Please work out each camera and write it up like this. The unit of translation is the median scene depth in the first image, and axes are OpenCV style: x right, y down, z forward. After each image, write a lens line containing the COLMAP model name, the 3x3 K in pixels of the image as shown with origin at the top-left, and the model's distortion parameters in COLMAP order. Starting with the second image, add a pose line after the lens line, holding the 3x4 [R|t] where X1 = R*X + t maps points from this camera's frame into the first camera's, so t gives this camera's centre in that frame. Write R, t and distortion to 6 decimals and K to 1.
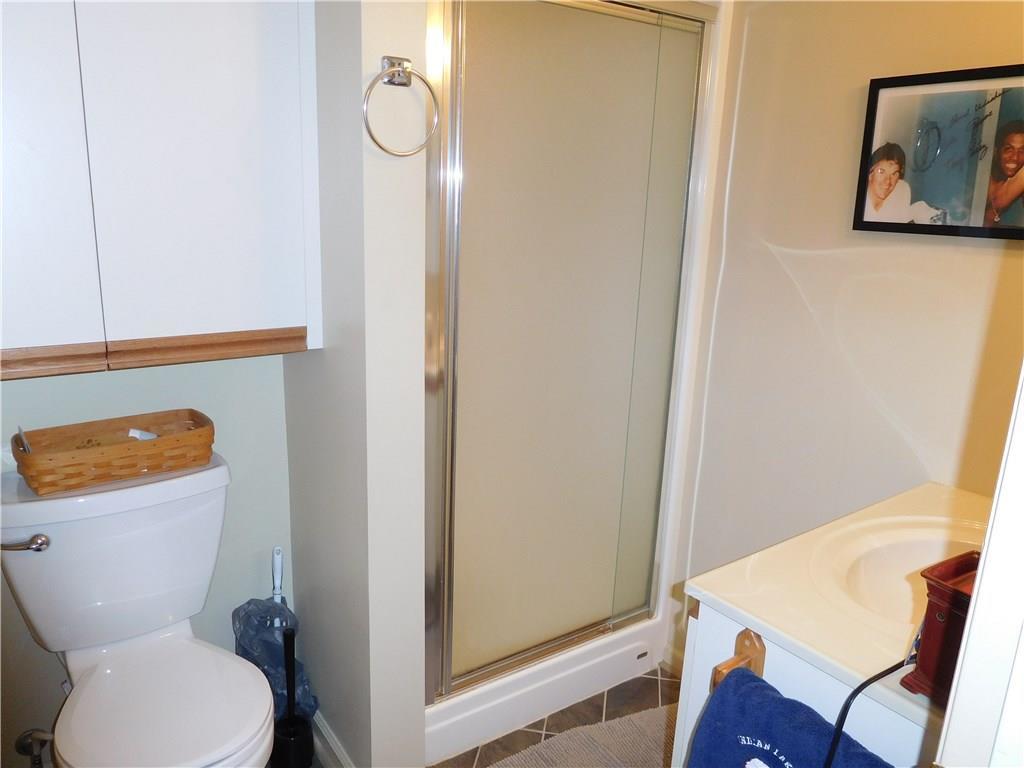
lens RADIAL K [[769.7, 0, 510.6], [0, 769.7, 395.8], [0, 0, 1]] dist [-0.014228, 0.005025]
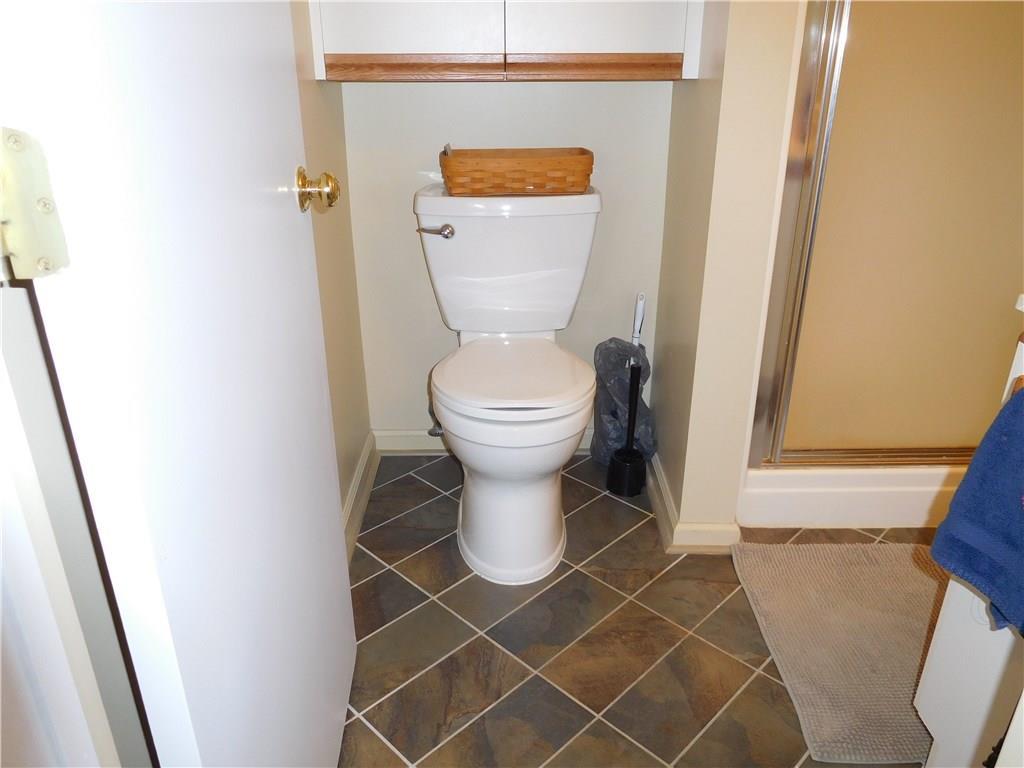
lens RADIAL K [[769.7, 0, 510.6], [0, 769.7, 395.8], [0, 0, 1]] dist [-0.014228, 0.005025]
pose [[0.822427, 0.197143, -0.533618, 0.172431], [-0.116778, 0.976562, 0.180805, 0.189418], [0.556755, -0.086384, 0.826173, -0.007100]]
